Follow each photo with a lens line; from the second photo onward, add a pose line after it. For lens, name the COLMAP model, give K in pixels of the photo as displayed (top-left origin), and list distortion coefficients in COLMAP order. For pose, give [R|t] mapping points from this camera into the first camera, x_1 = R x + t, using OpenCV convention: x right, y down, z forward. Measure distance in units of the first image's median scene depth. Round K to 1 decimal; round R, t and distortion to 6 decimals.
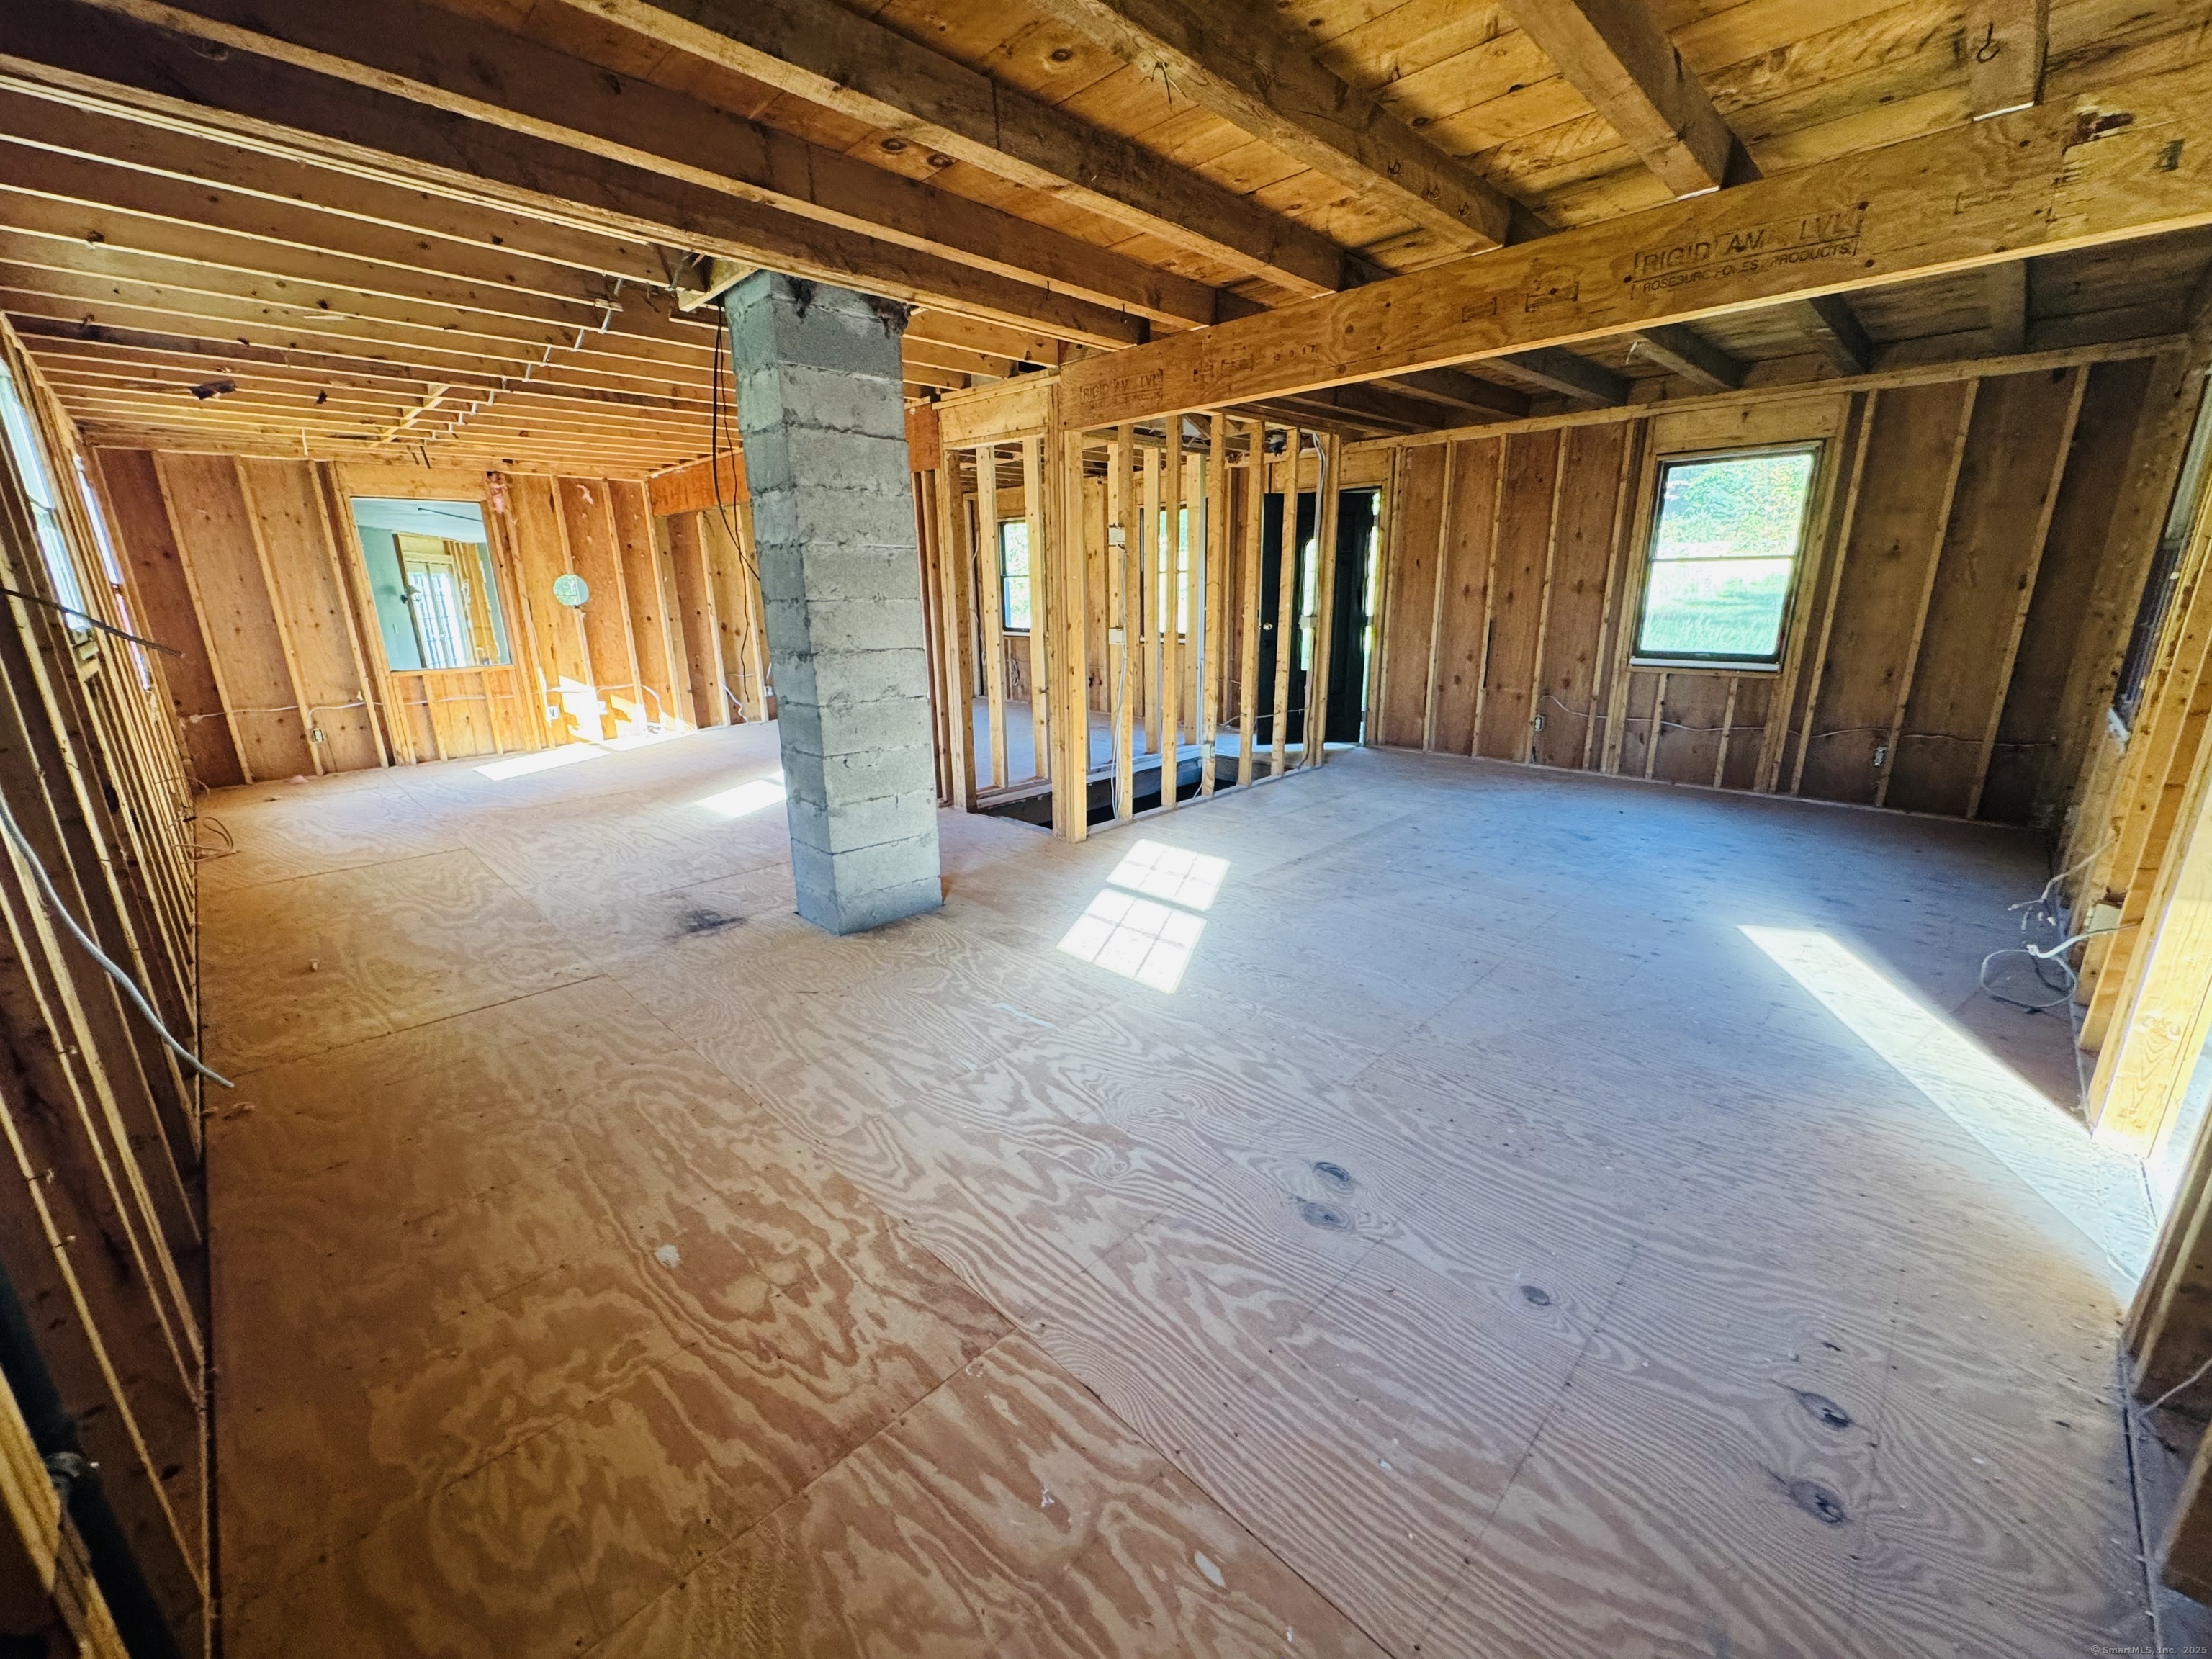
lens RADIAL K [[871.1, 0, 1110.2], [0, 871.1, 825.5], [0, 0, 1]] dist [-0.000129, 0.000083]
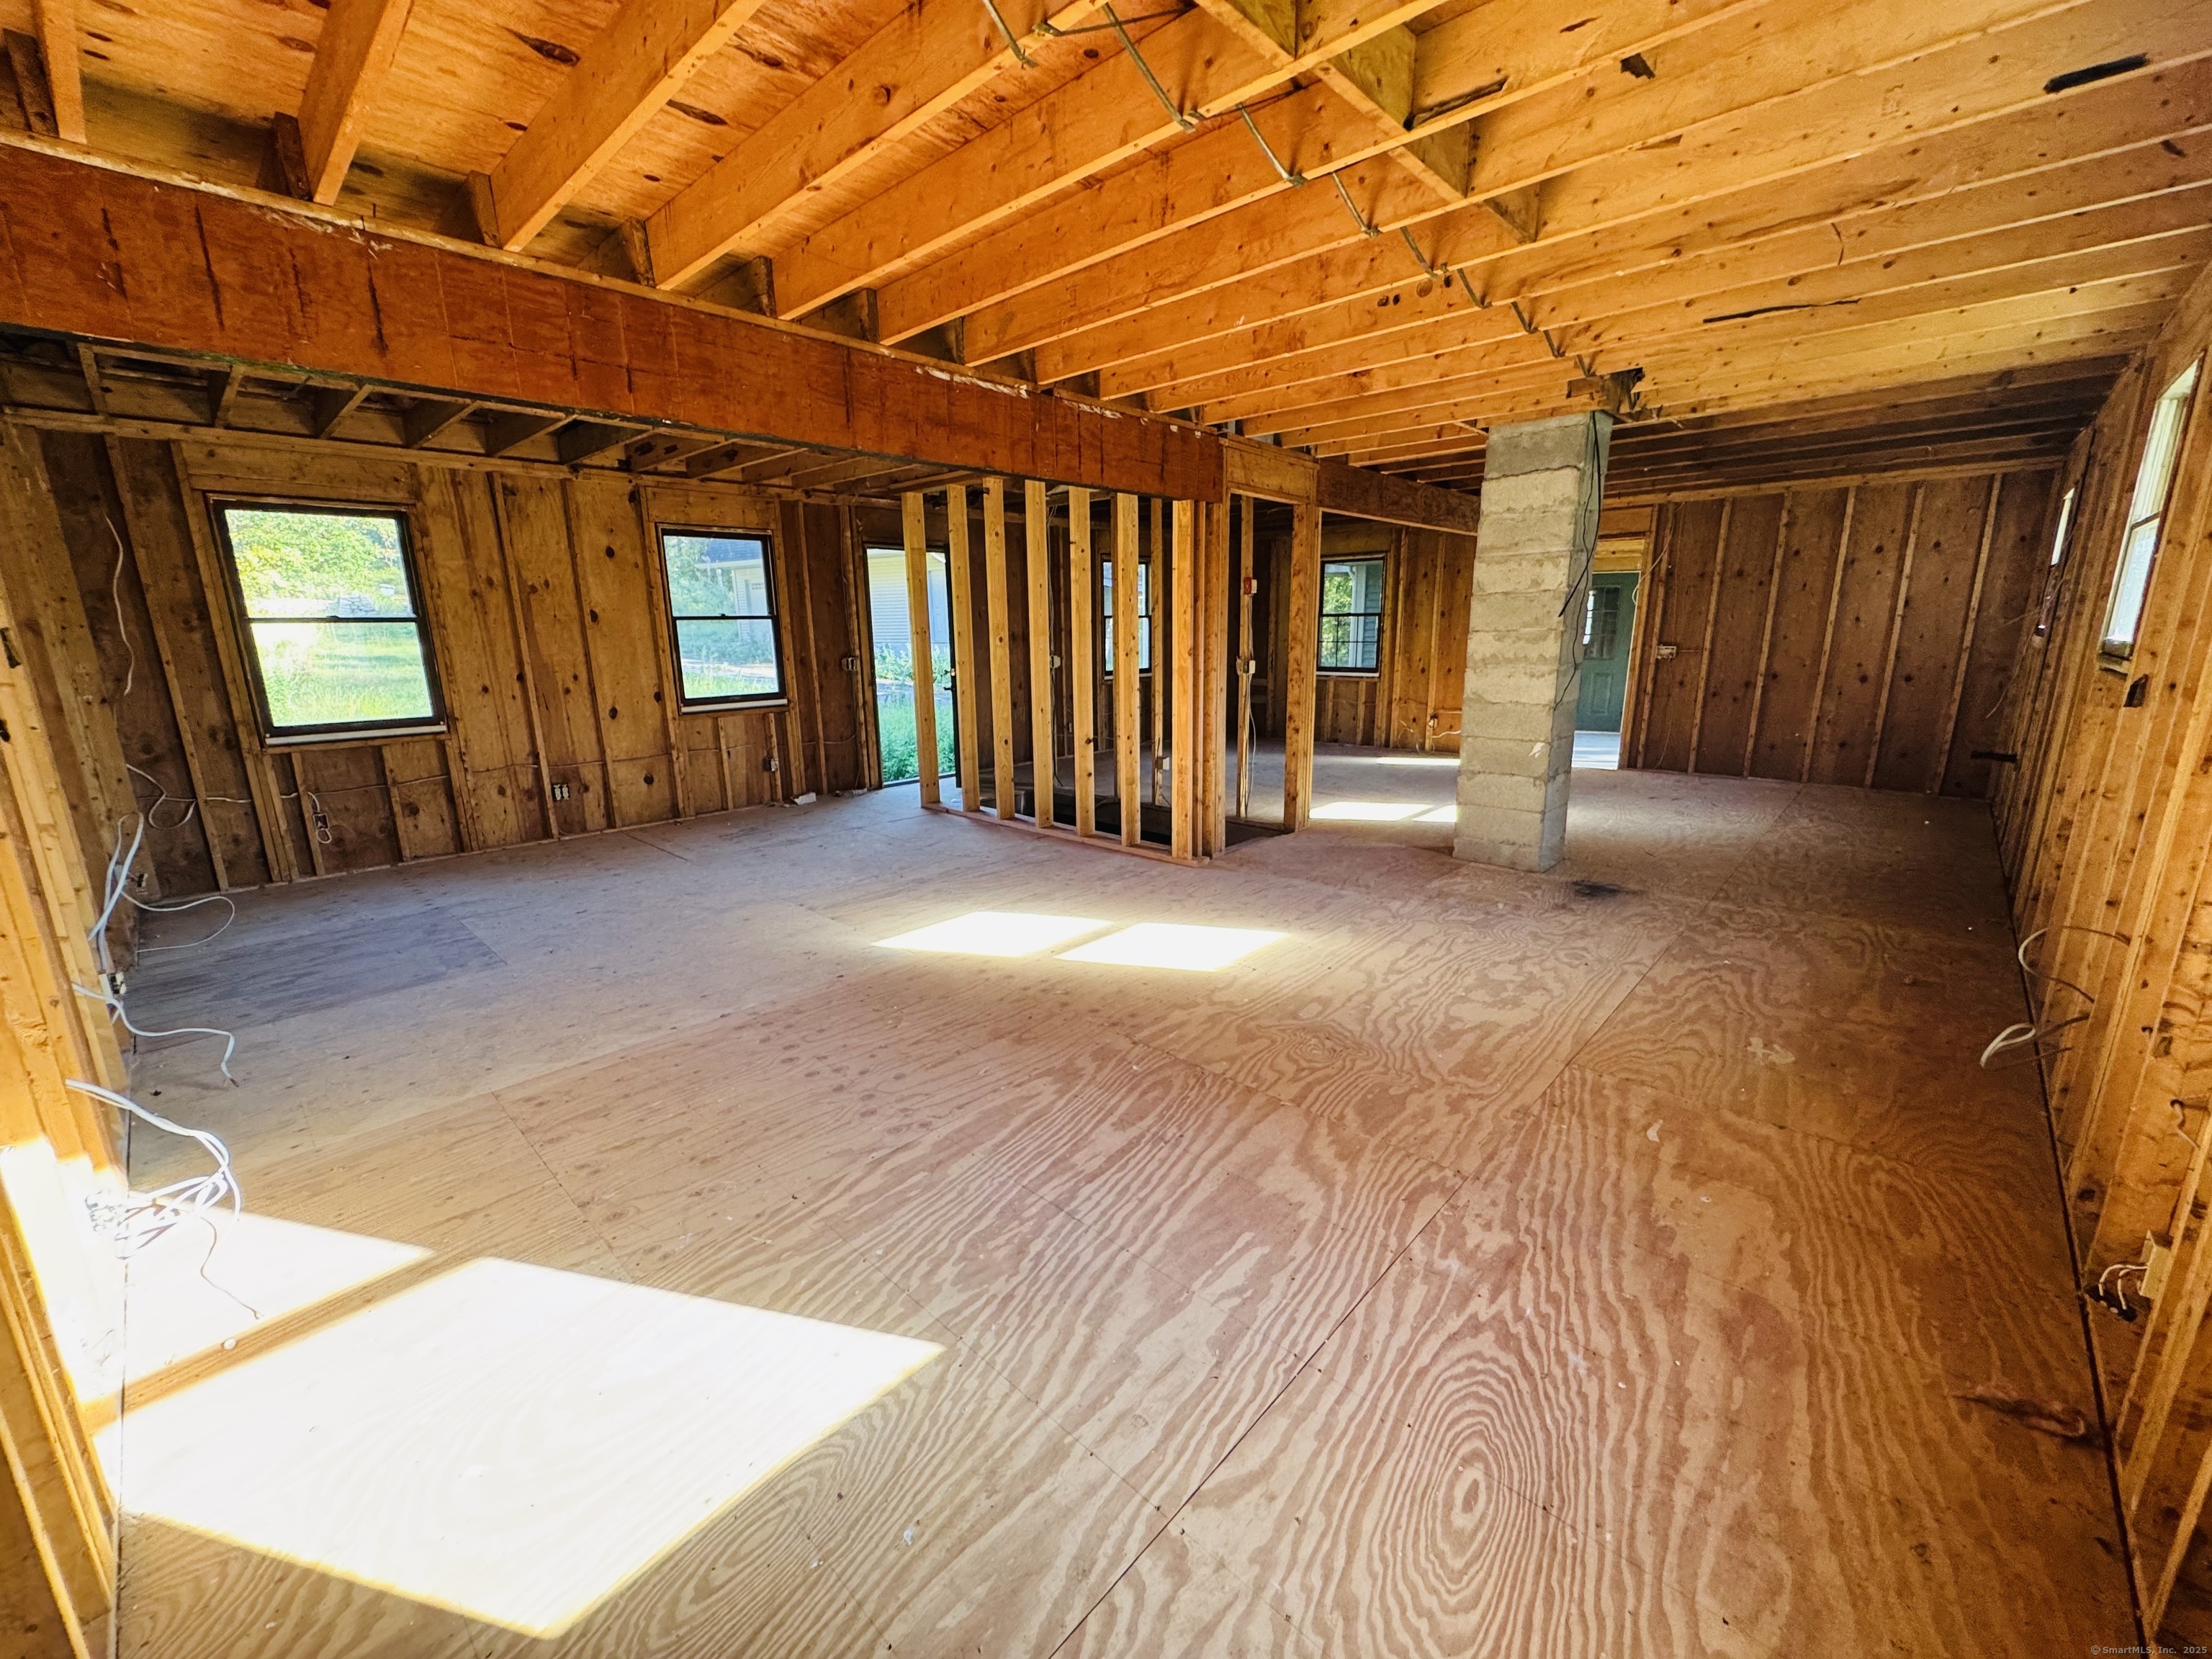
lens RADIAL K [[871.1, 0, 1110.1], [0, 871.1, 830.4], [0, 0, 1]] dist [-0.000129, 0.000083]
pose [[-0.016904, -0.214448, 0.976589, -1.515328], [0.281679, 0.936147, 0.210443, -0.384969], [-0.959360, 0.278642, 0.044580, 1.475333]]
